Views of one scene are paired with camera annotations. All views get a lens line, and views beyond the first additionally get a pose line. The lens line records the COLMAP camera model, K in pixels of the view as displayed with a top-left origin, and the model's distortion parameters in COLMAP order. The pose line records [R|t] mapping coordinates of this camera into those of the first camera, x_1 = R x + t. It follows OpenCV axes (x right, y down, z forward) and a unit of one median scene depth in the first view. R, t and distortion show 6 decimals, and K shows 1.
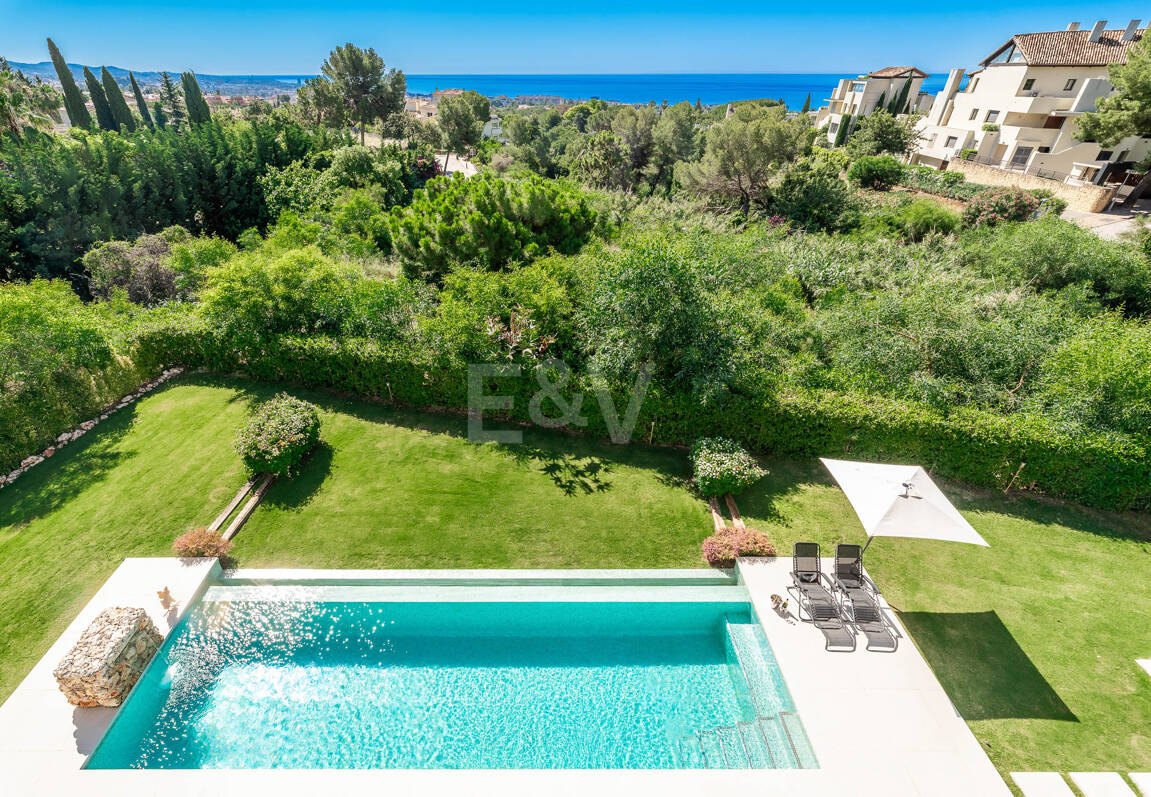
lens RADIAL K [[487.1, 0, 539.5], [0, 487.1, 374.8], [0, 0, 1]] dist [0.000896, 0.000122]
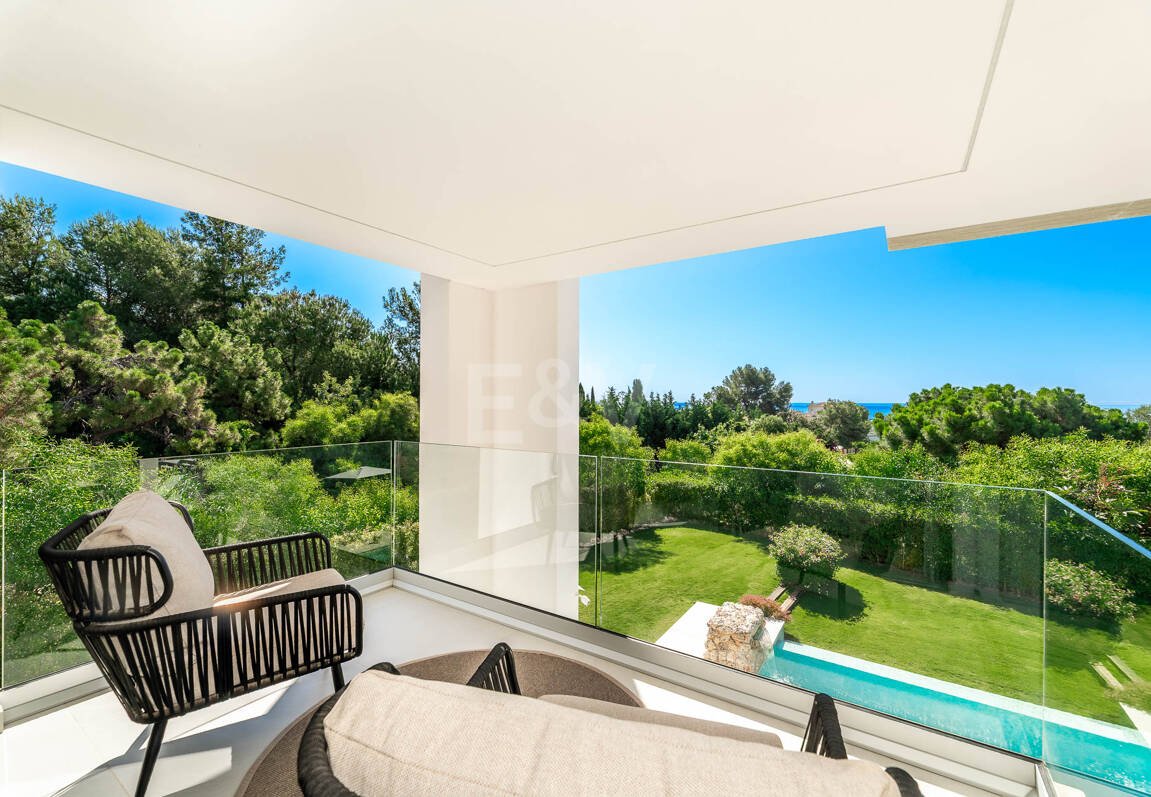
lens RADIAL K [[487.1, 0, 578.1], [0, 487.1, 400.1], [0, 0, 1]] dist [0.000896, 0.000122]
pose [[0.838140, -0.004264, -0.545439, -0.295226], [-0.293408, 0.839449, -0.457424, 0.366722], [0.459819, 0.543421, 0.702325, -0.100362]]
